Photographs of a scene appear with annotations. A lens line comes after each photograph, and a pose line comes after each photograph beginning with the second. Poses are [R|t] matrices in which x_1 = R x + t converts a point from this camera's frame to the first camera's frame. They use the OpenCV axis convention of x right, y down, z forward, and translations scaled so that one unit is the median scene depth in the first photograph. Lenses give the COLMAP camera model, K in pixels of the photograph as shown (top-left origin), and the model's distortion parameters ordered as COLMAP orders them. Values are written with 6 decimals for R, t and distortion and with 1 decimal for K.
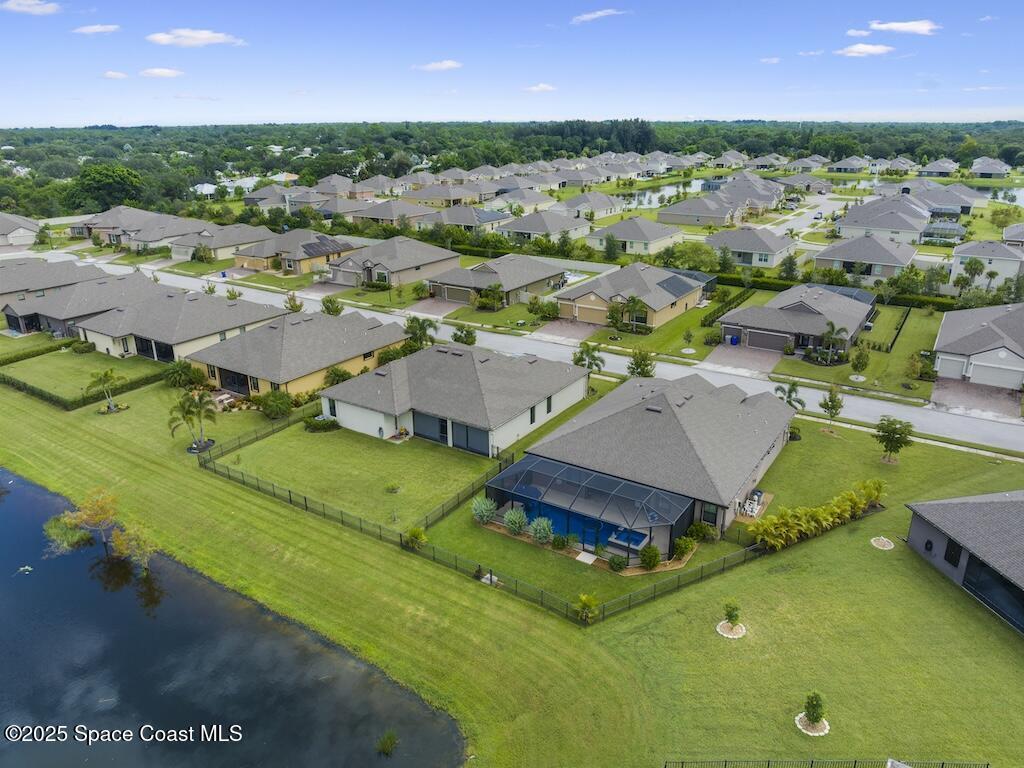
lens RADIAL K [[728.7, 0, 512.0], [0, 728.7, 384.0], [0, 0, 1]] dist [-0.066925, 0.034909]
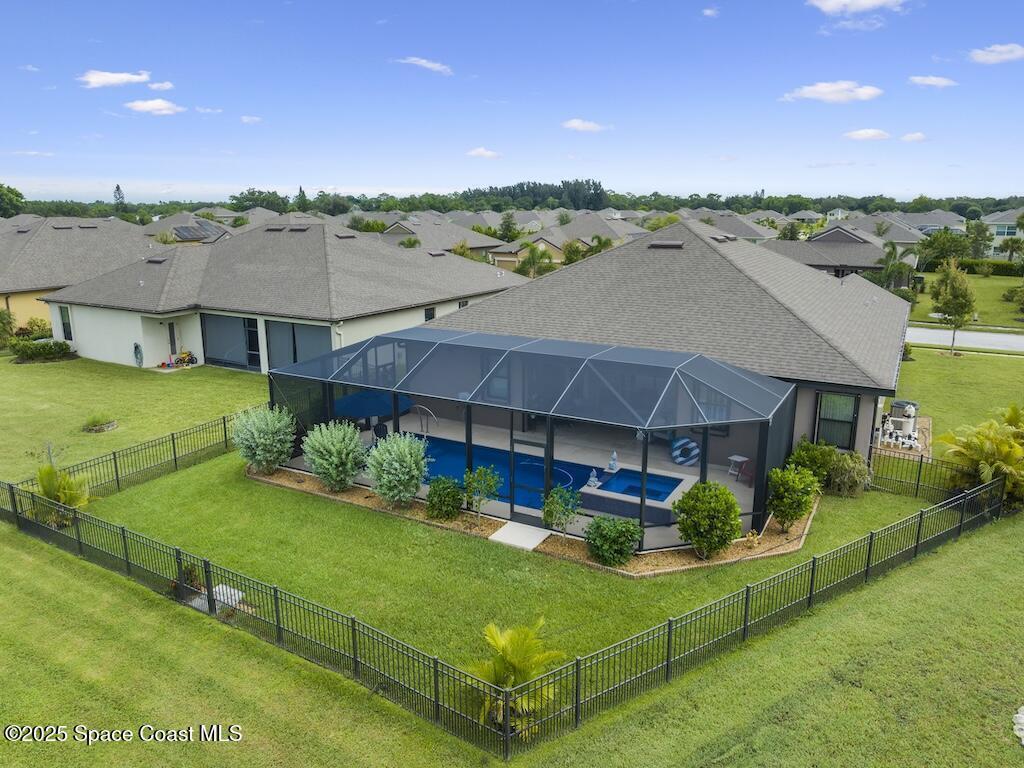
lens RADIAL K [[728.7, 0, 512.0], [0, 728.7, 384.0], [0, 0, 1]] dist [-0.066925, 0.034909]
pose [[0.998137, -0.012621, 0.059697, 0.079762], [0.019349, 0.993350, -0.113499, 0.209258], [-0.057867, 0.114442, 0.991743, 0.653141]]
